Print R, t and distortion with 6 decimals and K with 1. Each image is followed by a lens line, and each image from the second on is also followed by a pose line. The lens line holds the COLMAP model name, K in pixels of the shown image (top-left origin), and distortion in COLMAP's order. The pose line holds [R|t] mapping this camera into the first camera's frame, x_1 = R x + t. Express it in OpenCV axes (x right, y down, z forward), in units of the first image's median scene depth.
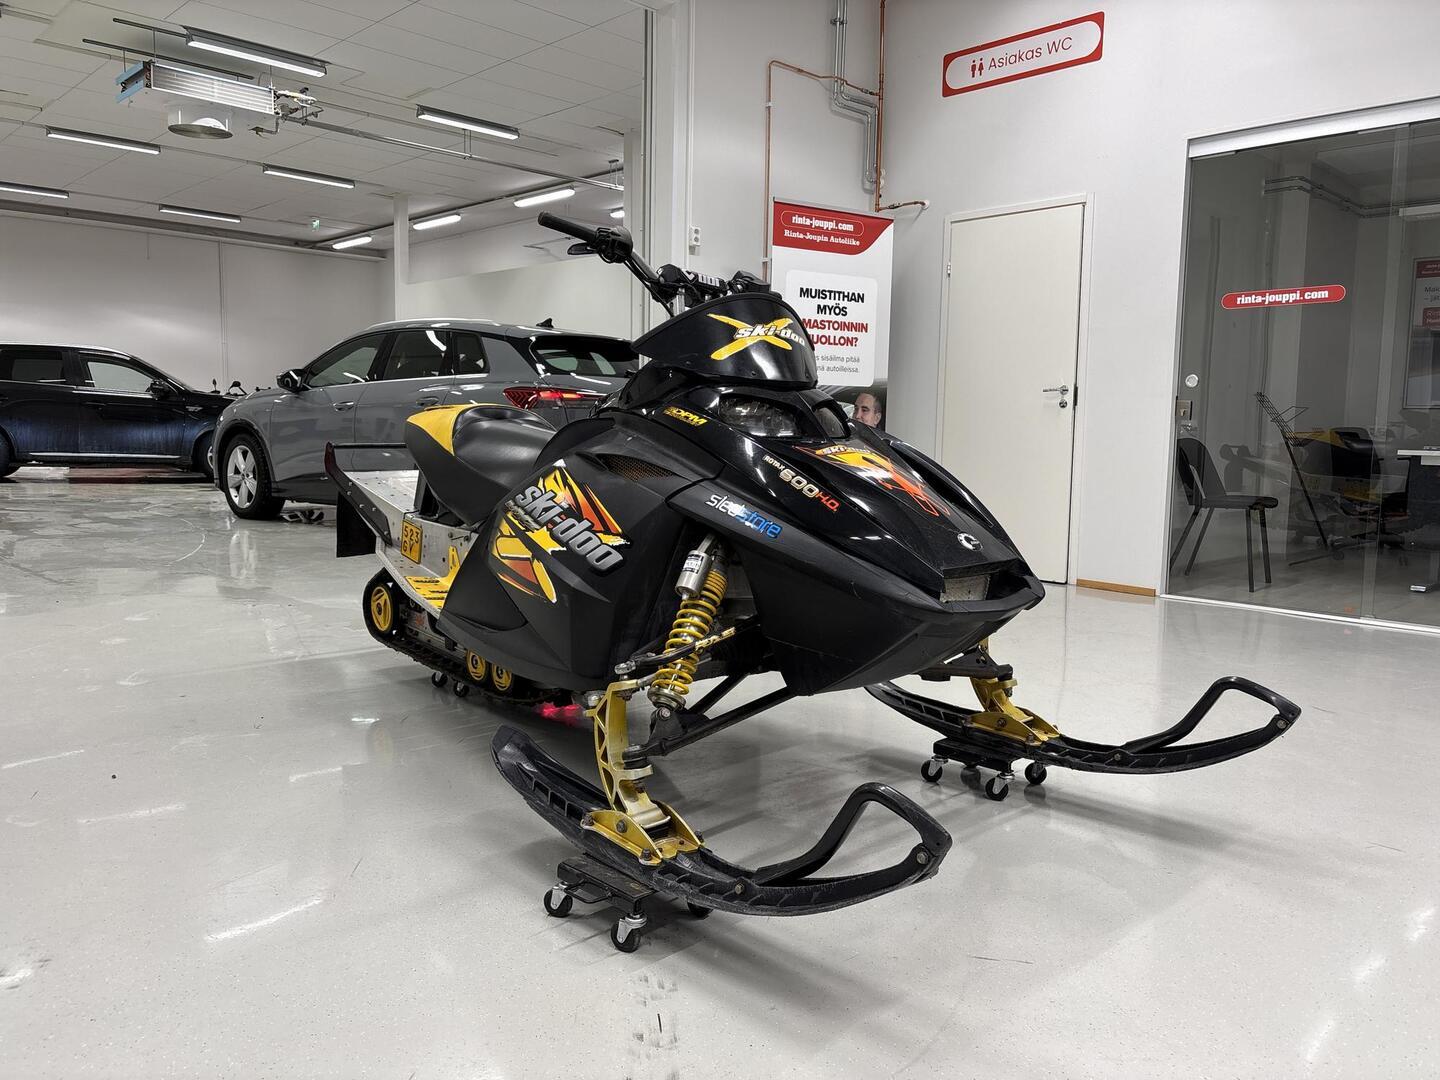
lens RADIAL K [[1097.3, 0, 720.0], [0, 1097.3, 540.0], [0, 0, 1]] dist [0.021979, -0.045352]
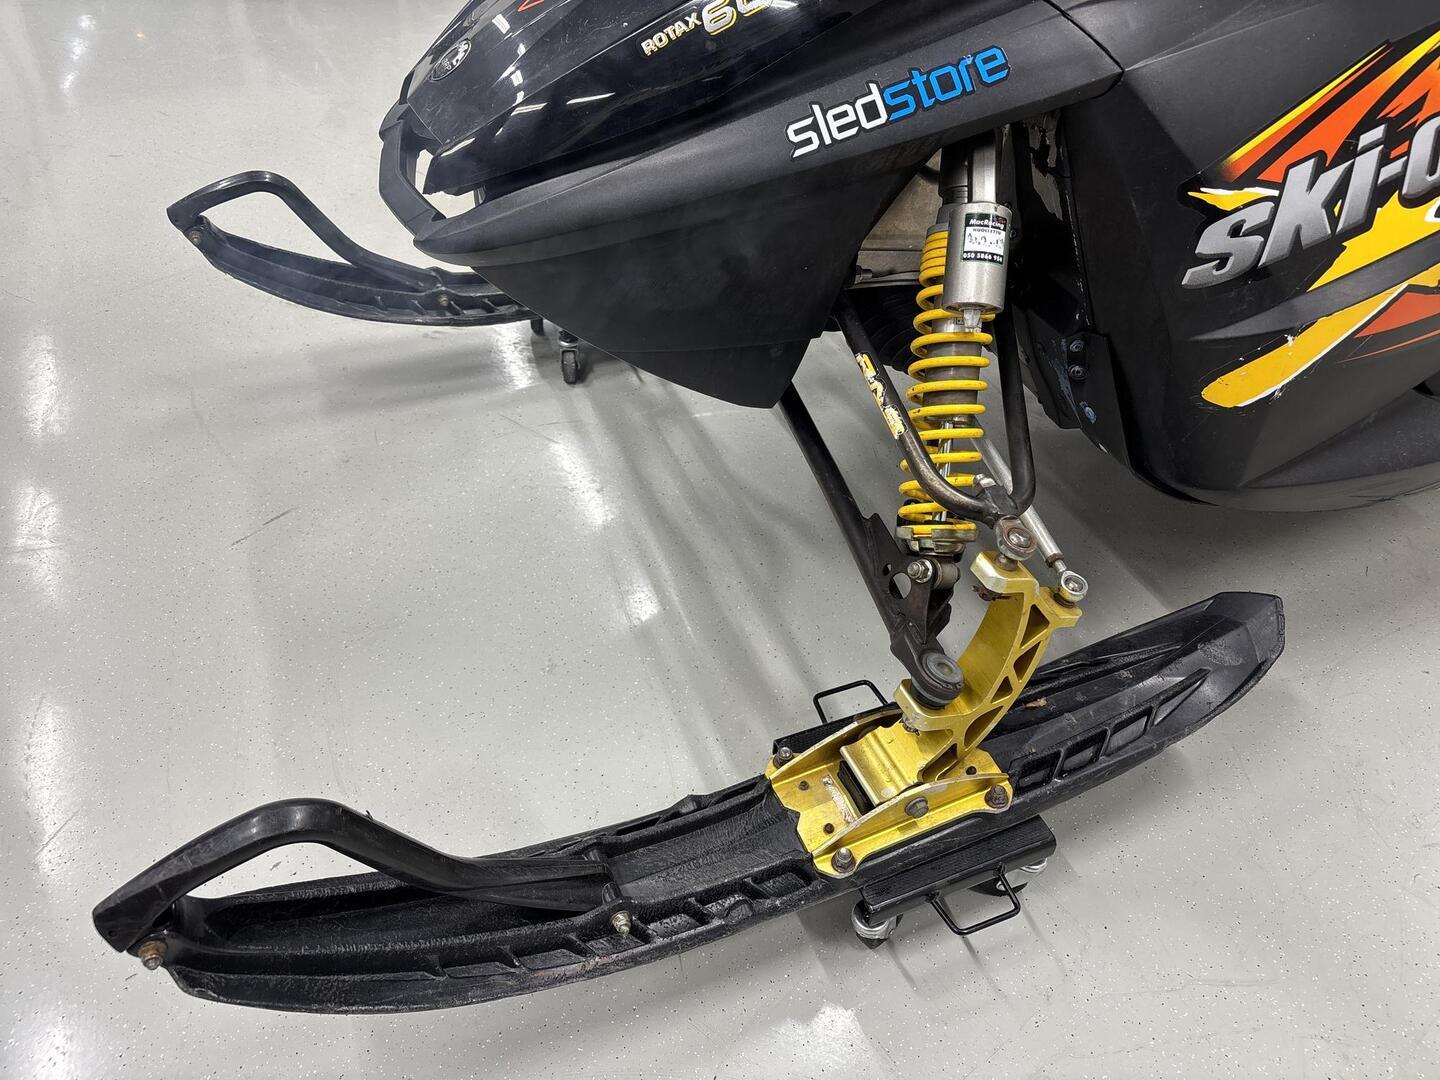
lens RADIAL K [[1097.3, 0, 720.0], [0, 1097.3, 540.0], [0, 0, 1]] dist [0.021979, -0.045352]
pose [[-0.381858, 0.588098, -0.712970, 0.519118], [-0.144099, 0.724109, 0.674464, -0.148200], [0.912918, 0.360287, -0.191762, 1.000392]]
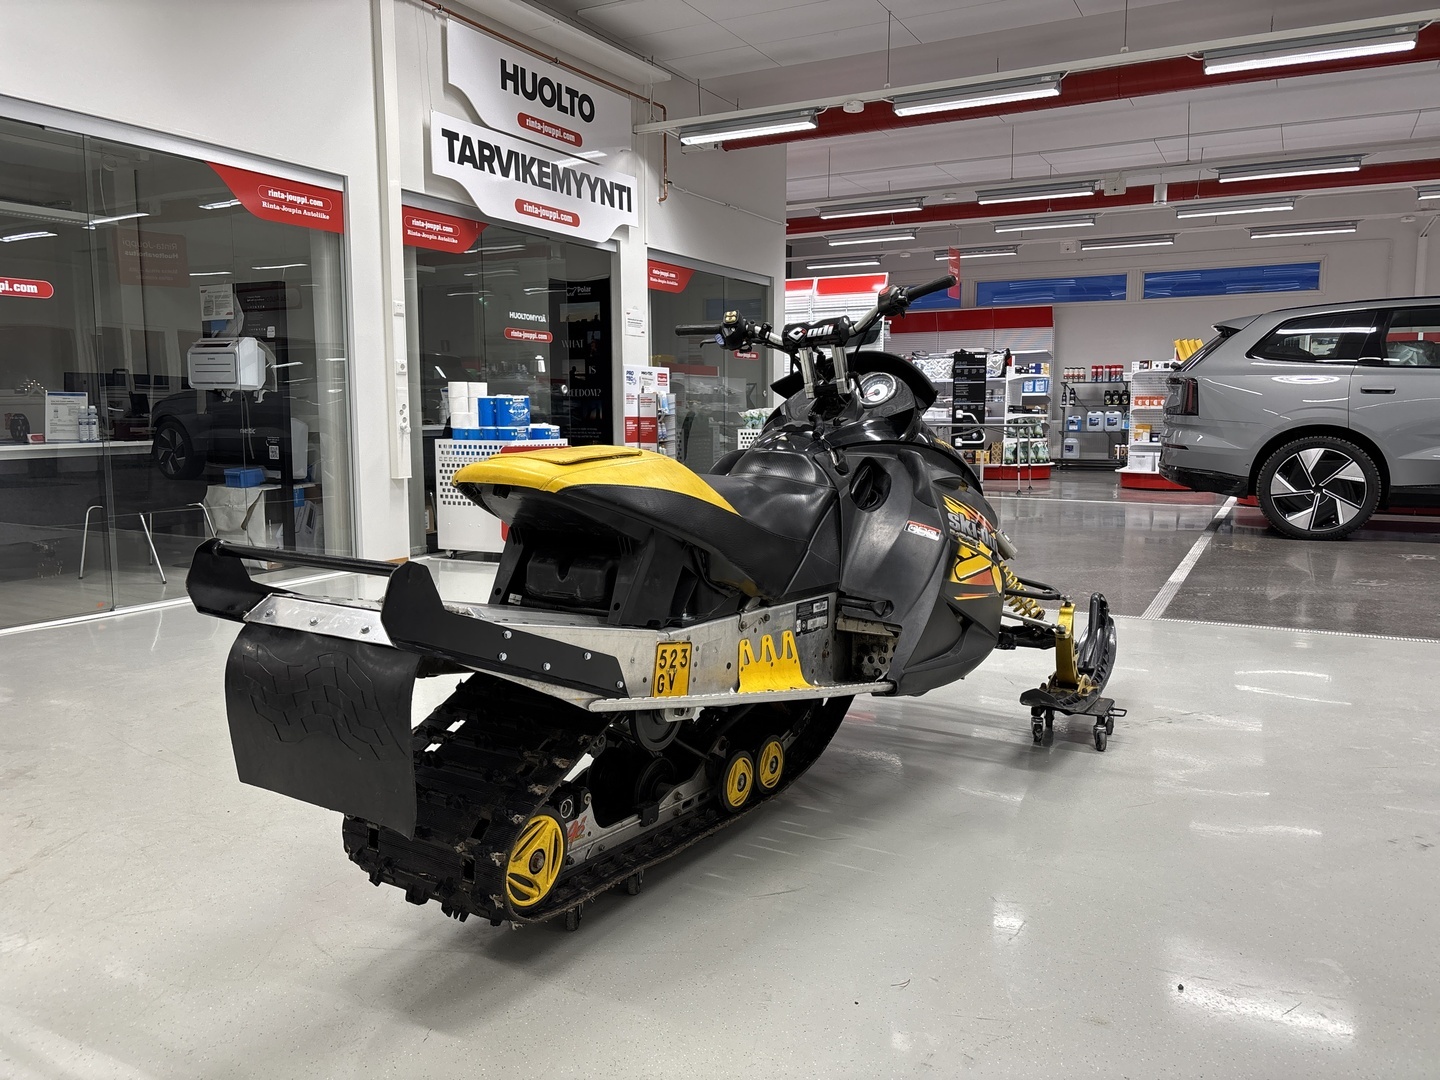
lens RADIAL K [[1087.3, 0, 702.4], [0, 1087.3, 535.0], [0, 0, 1]] dist [0.017382, -0.037986]
pose [[-0.289241, -0.133208, 0.947943, -1.092445], [0.100930, 0.980507, 0.168581, -0.226127], [-0.951921, 0.144437, -0.270158, 1.454702]]
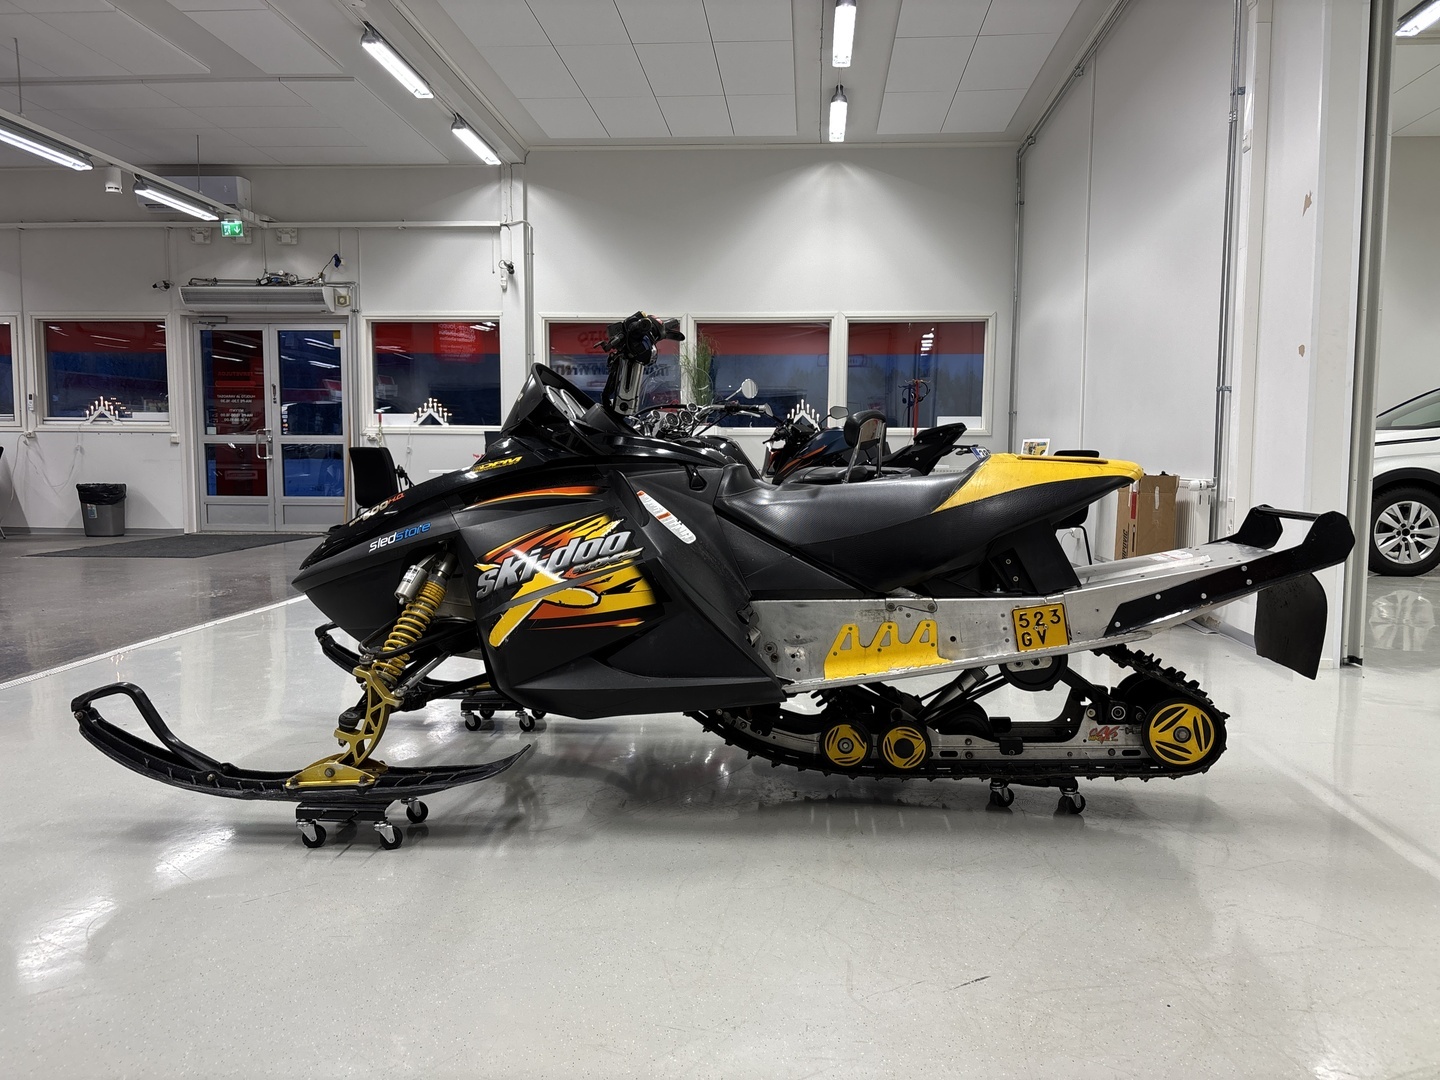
lens RADIAL K [[1097.3, 0, 720.0], [0, 1097.3, 540.0], [0, 0, 1]] dist [0.021979, -0.045352]
pose [[-0.745500, 0.027800, -0.665926, 0.663241], [-0.095292, 0.984420, 0.147775, -0.211900], [0.659659, 0.173624, -0.731235, 1.916564]]
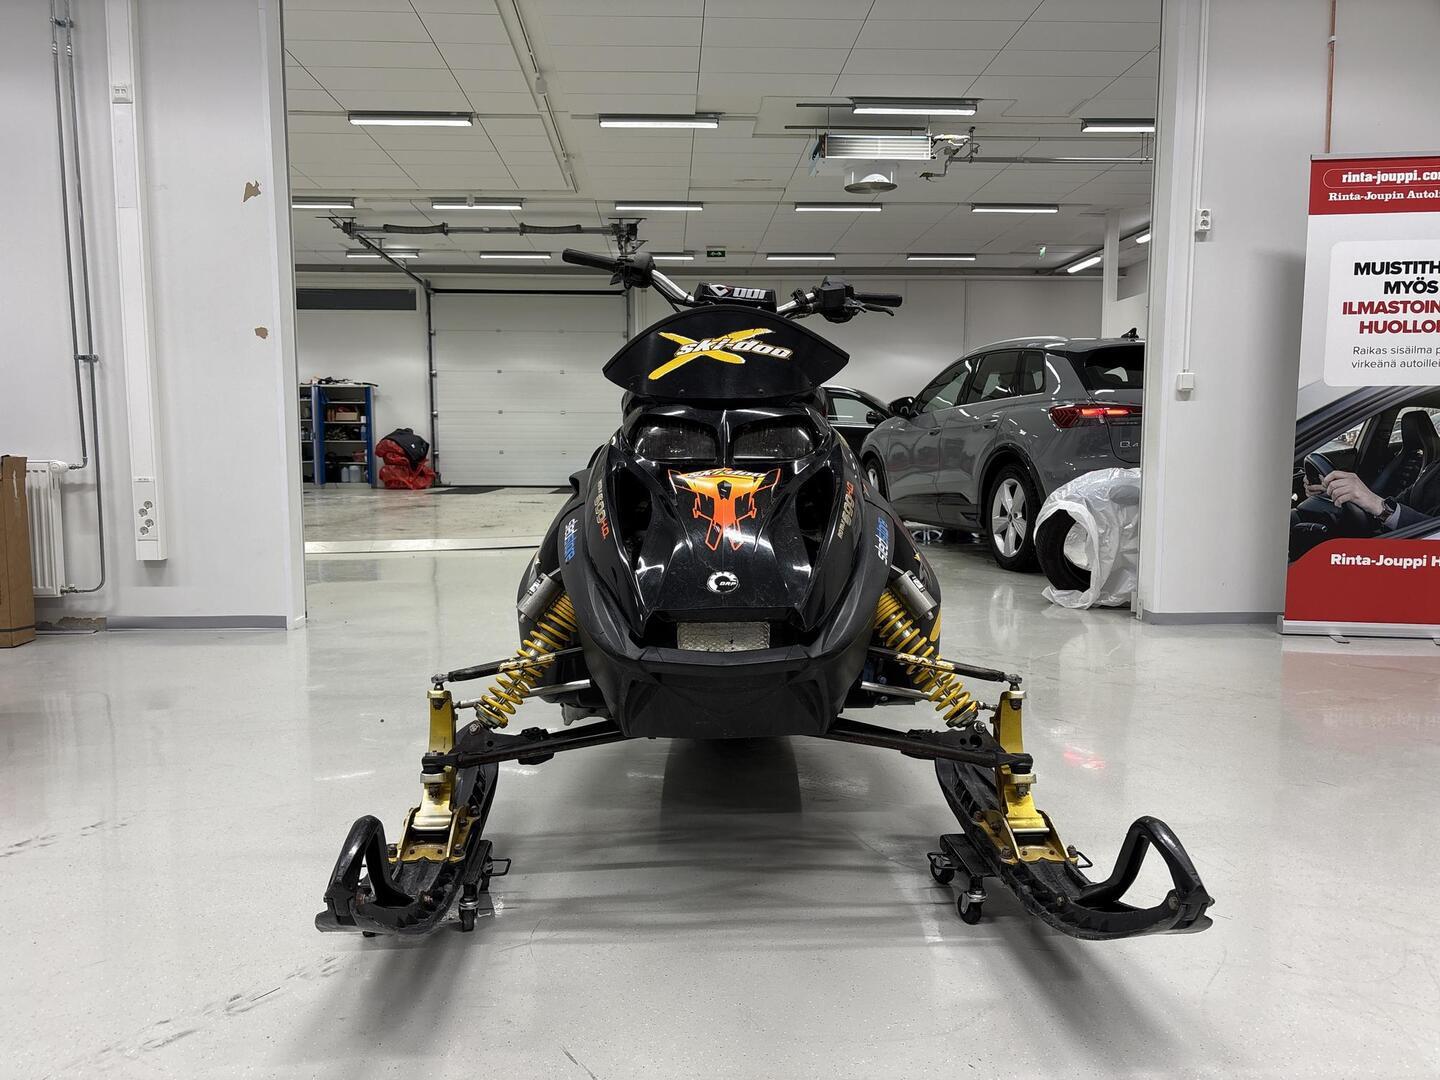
lens RADIAL K [[1097.3, 0, 720.0], [0, 1097.3, 540.0], [0, 0, 1]] dist [0.021979, -0.045352]
pose [[0.739814, 0.039521, -0.671650, 0.617447], [-0.052785, 0.998606, 0.000618, -0.023716], [0.670738, 0.034996, 0.740868, 0.290024]]
